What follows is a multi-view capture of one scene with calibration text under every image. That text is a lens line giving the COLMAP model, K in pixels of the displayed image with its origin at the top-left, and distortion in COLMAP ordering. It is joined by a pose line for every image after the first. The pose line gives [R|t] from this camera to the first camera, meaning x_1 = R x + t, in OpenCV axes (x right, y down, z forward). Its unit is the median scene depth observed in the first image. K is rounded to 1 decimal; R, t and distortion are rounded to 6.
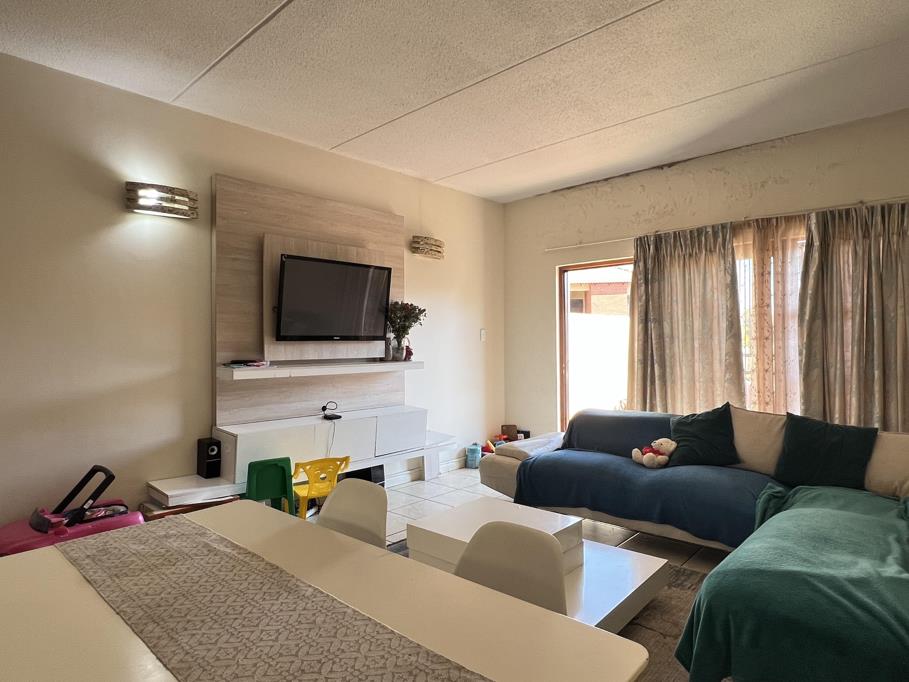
lens RADIAL K [[533.9, 0, 454.5], [0, 533.9, 341.0], [0, 0, 1]] dist [-0.001007, -0.000826]
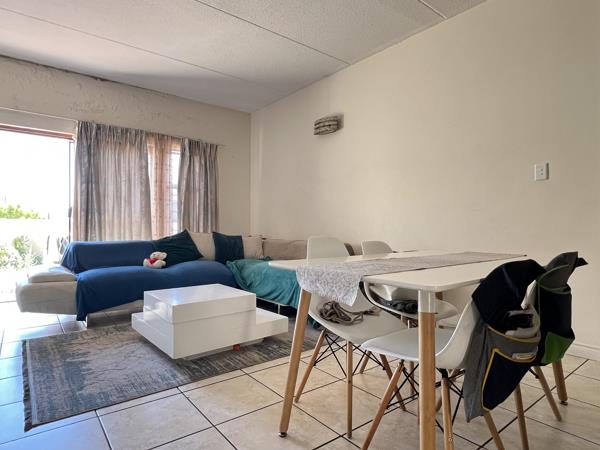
lens RADIAL K [[352.4, 0, 300.0], [0, 352.4, 225.0], [0, 0, 1]] dist [-0.001007, -0.000826]
pose [[0.184049, 0.022616, 0.982657, -0.460945], [-0.009202, 0.999731, -0.021286, 0.092440], [-0.982874, -0.005125, 0.184208, 0.285693]]
